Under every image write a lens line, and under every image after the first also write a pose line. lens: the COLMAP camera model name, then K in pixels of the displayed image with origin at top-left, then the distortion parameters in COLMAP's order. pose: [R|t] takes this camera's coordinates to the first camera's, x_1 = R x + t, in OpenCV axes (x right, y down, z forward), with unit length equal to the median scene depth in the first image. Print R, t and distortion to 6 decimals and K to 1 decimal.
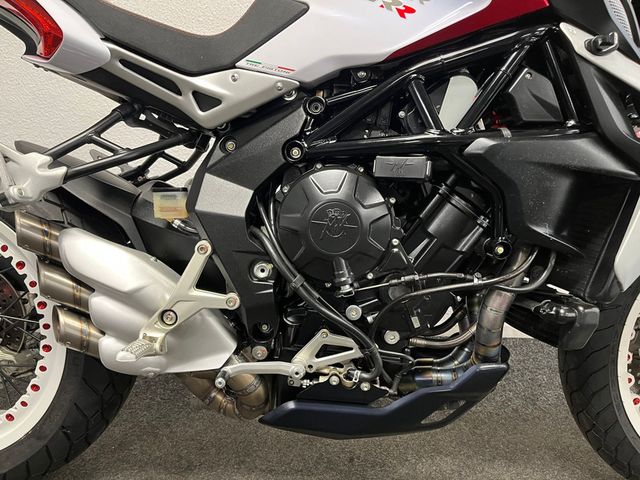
lens RADIAL K [[483.4, 0, 320.0], [0, 483.4, 240.0], [0, 0, 1]] dist [-0.005563, -0.001201]
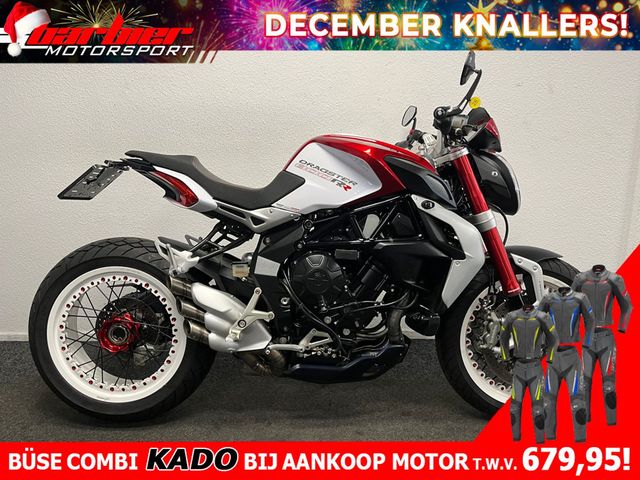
lens RADIAL K [[483.8, 0, 322.5], [0, 483.8, 225.1], [0, 0, 1]] dist [0.006114, -0.000460]
pose [[0.999512, -0.011648, 0.028973, -0.010567], [0.013550, 0.997703, -0.066364, -0.128396], [-0.028134, 0.066725, 0.997375, -1.171818]]
